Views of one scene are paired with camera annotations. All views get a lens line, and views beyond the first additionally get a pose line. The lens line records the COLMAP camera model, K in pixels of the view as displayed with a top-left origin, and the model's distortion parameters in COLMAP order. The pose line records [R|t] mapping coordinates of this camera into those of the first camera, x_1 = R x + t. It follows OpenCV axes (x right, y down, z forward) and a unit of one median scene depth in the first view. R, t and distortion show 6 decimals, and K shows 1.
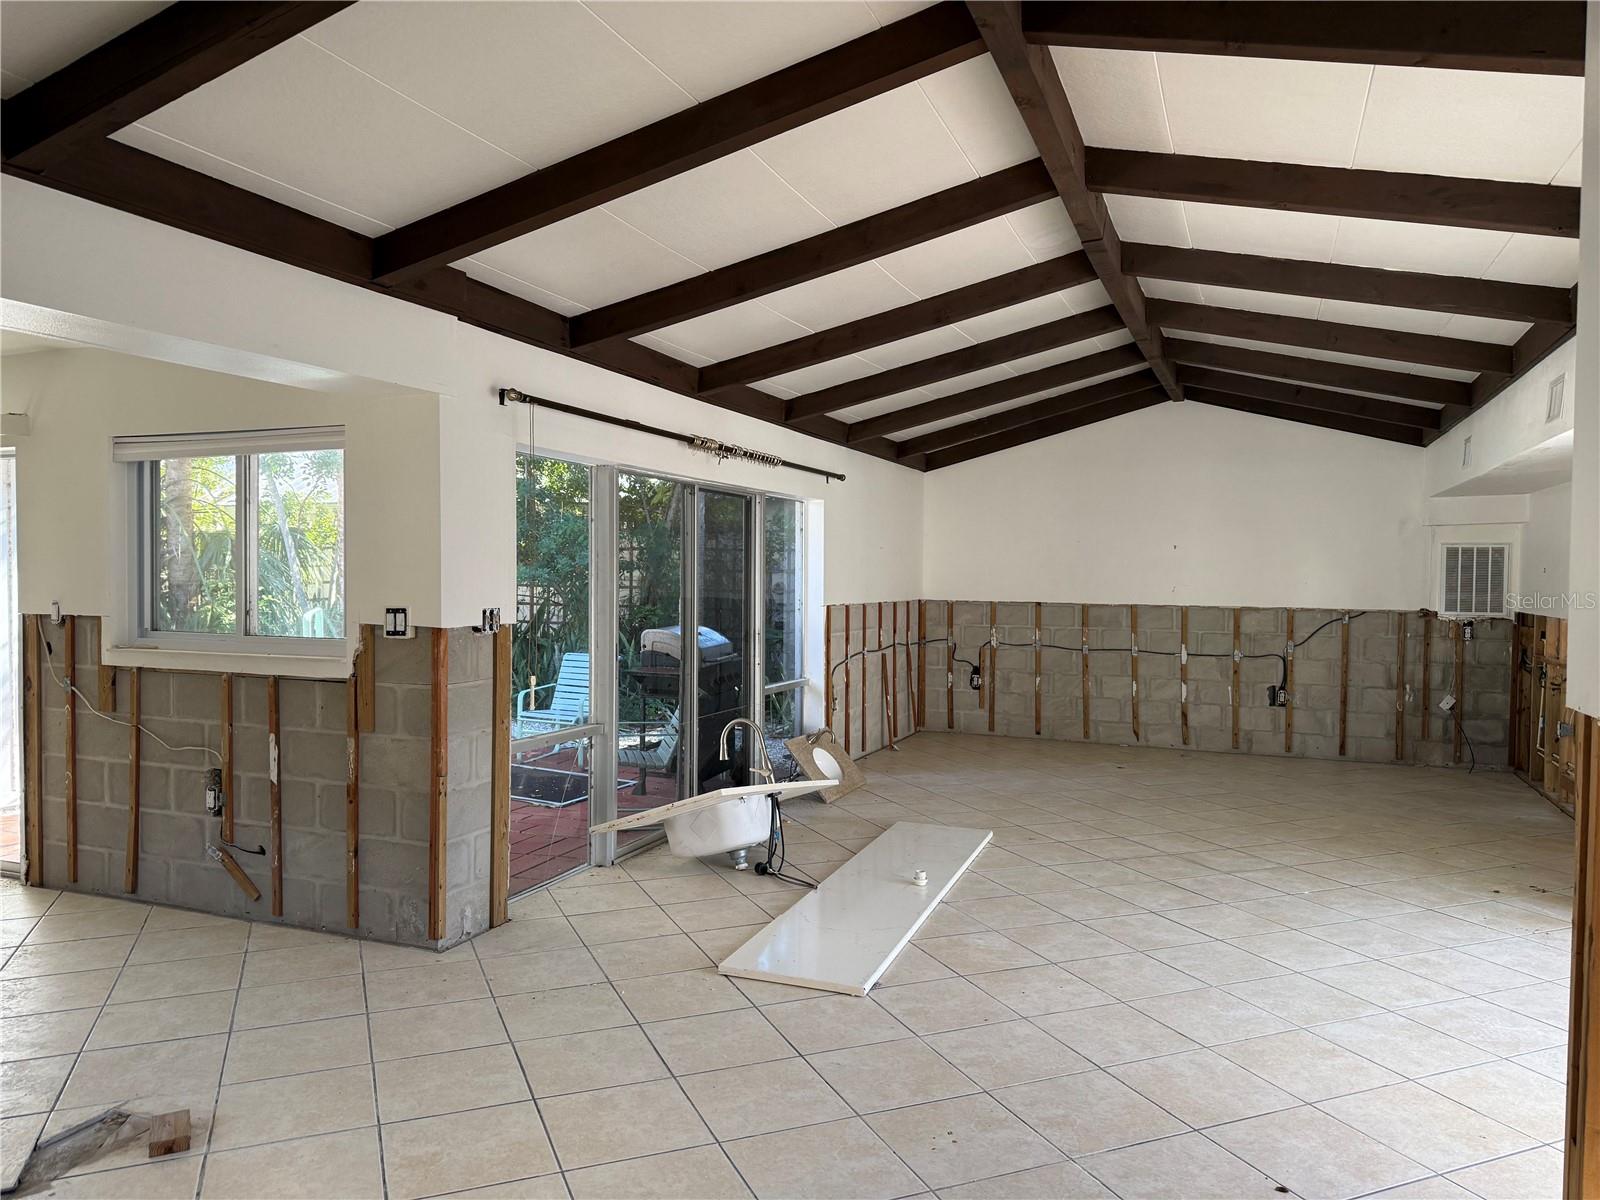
lens RADIAL K [[1117.2, 0, 772.1], [0, 1117.2, 598.5], [0, 0, 1]] dist [0.071853, -0.088408]
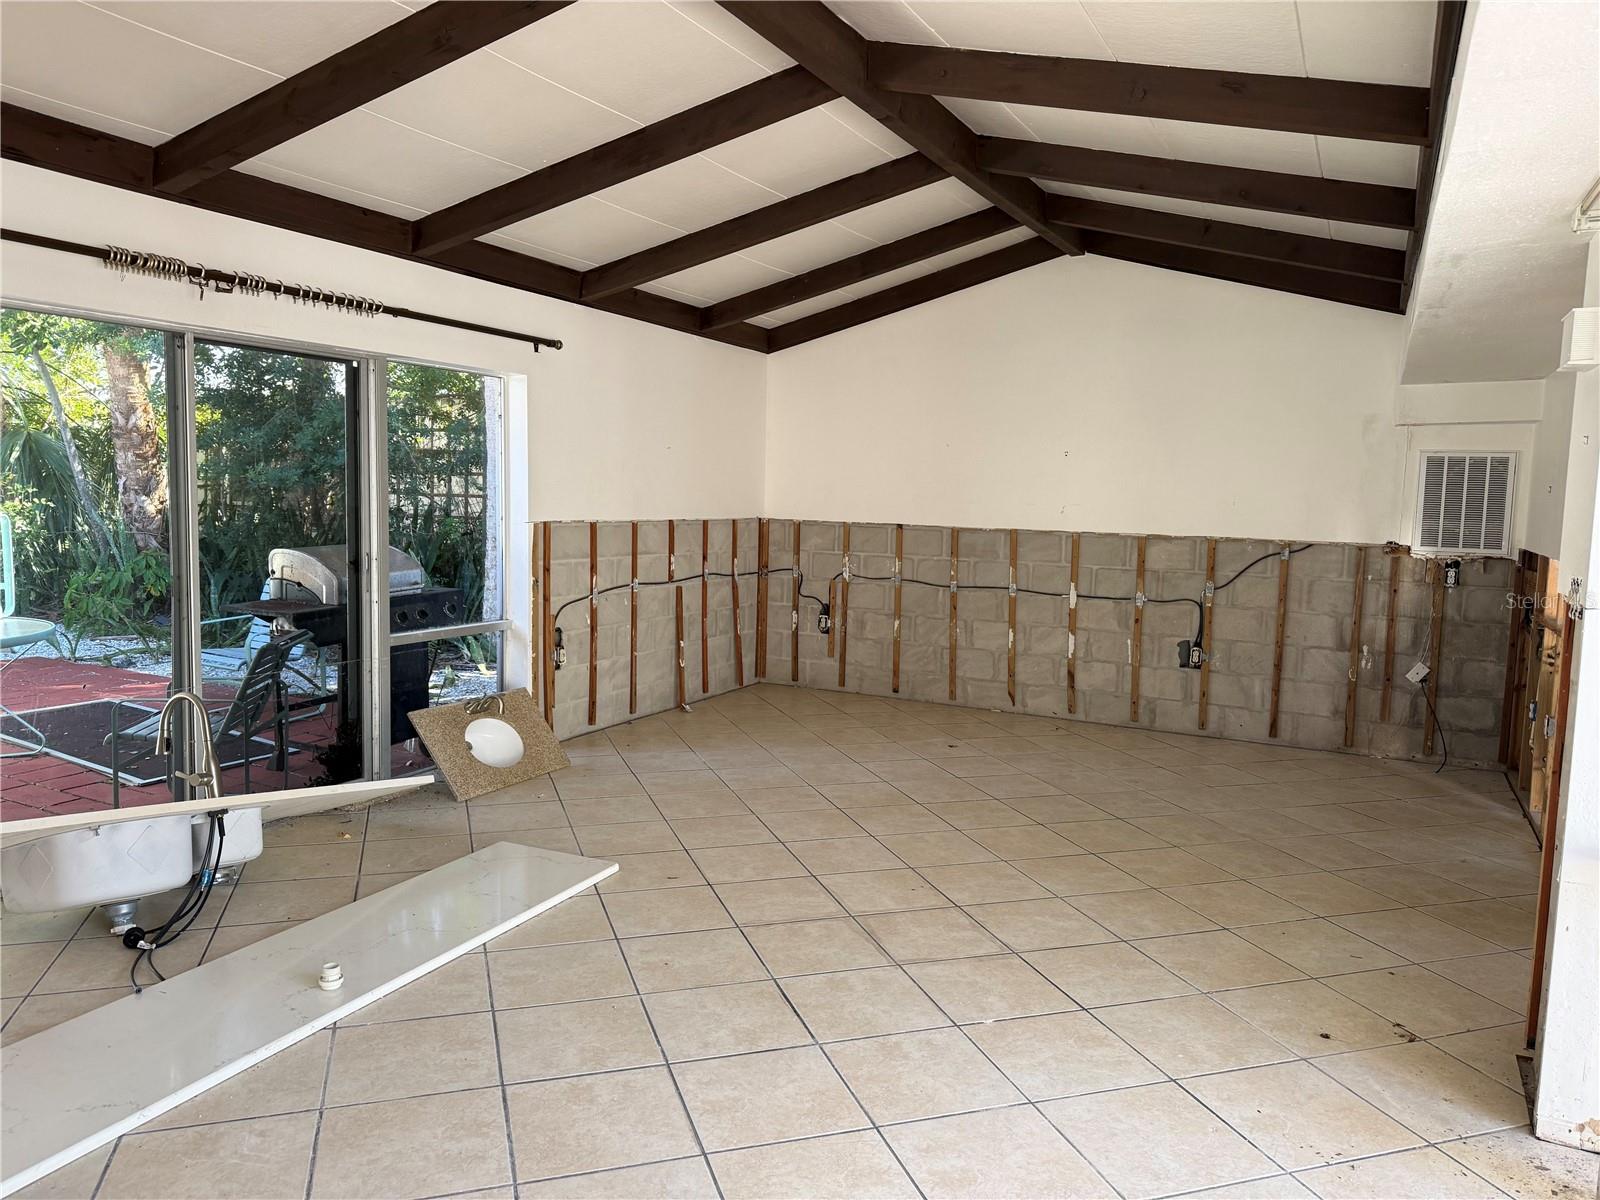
lens RADIAL K [[1117.2, 0, 769.2], [0, 1117.2, 585.7], [0, 0, 1]] dist [0.071853, -0.088408]
pose [[0.996641, 0.023439, -0.078467, 0.233347], [-0.018581, 0.997898, 0.062078, -0.000282], [0.079757, -0.060412, 0.994982, 0.245868]]
